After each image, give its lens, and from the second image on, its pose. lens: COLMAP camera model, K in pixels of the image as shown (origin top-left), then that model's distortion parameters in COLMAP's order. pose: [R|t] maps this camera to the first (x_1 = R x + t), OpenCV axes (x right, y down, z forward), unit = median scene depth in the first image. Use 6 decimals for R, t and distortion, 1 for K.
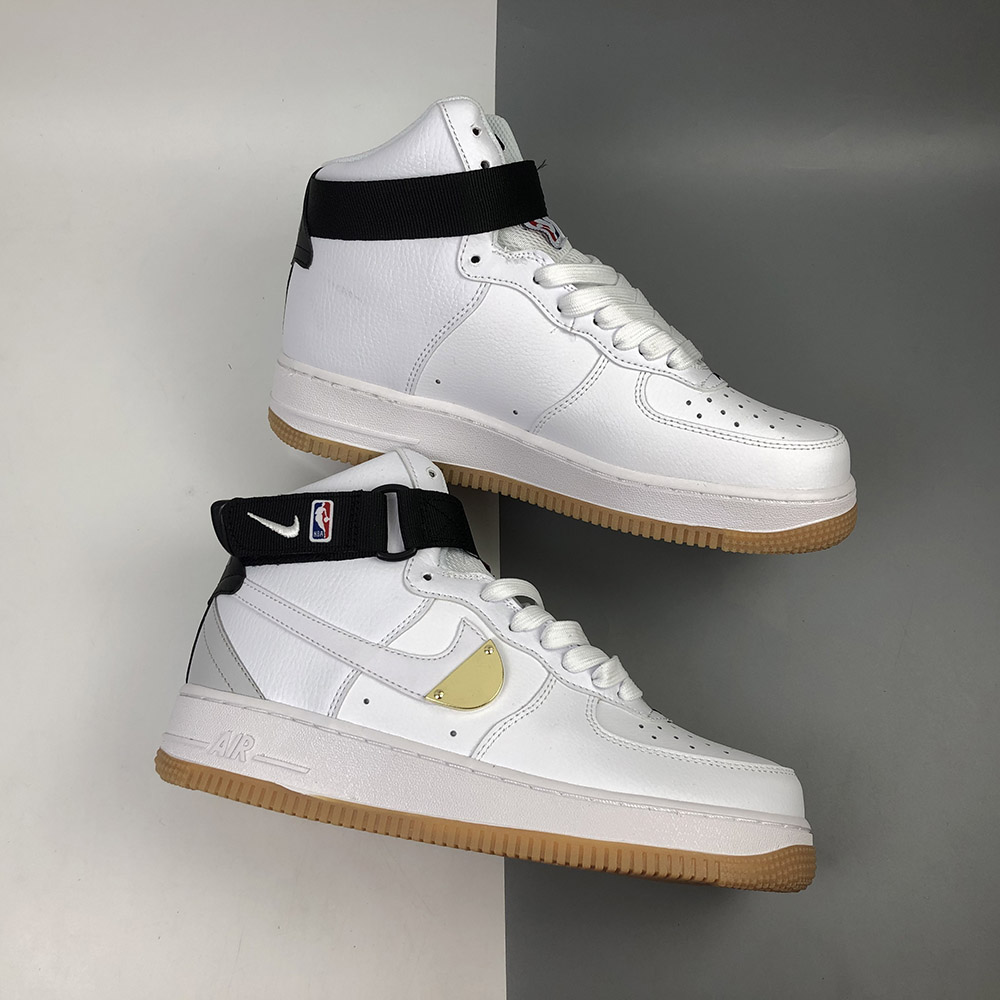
lens RADIAL K [[1039.1, 0, 499.9], [0, 1039.1, 468.1], [0, 0, 1]] dist [0.146586, -0.504638]
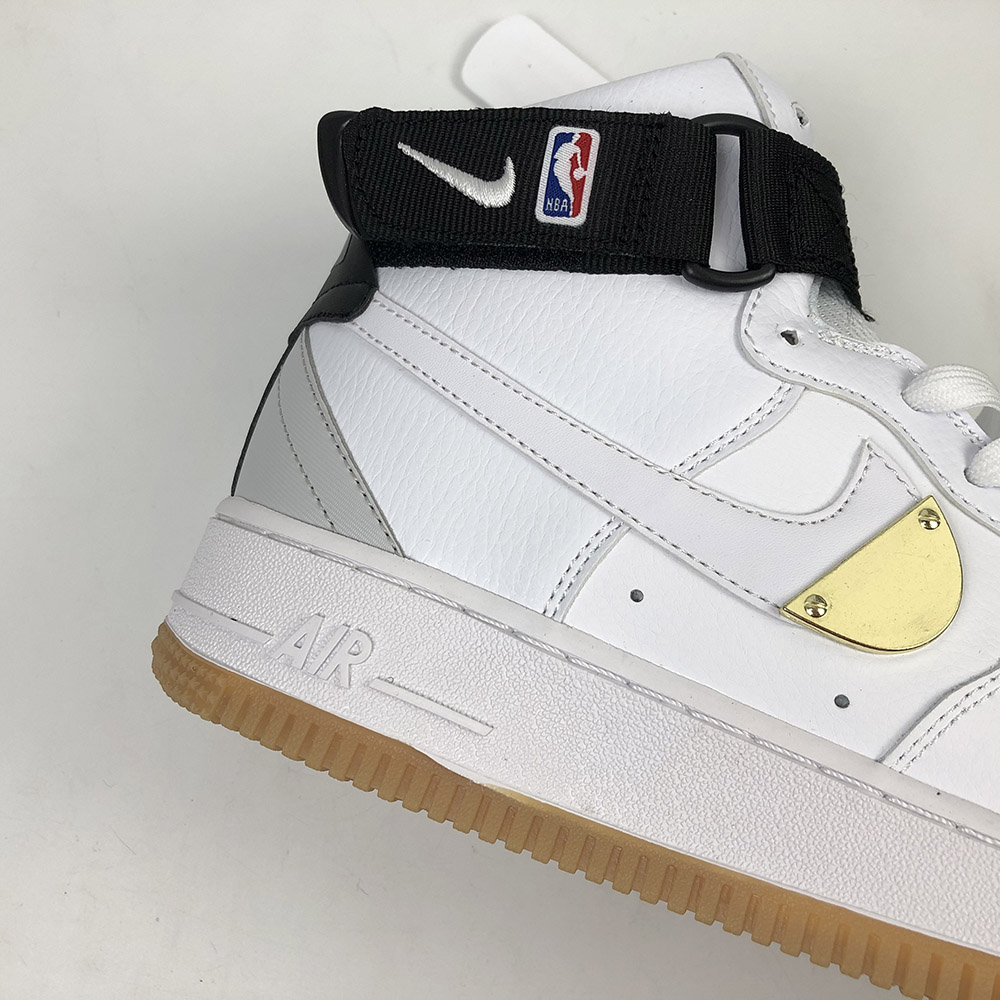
lens RADIAL K [[1039.1, 0, 499.9], [0, 1039.1, 468.1], [0, 0, 1]] dist [0.146586, -0.504638]
pose [[0.990565, 0.133891, -0.029212, -0.171315], [-0.127788, 0.979454, 0.156013, 0.106248], [0.049501, -0.150808, 0.987323, 0.555267]]
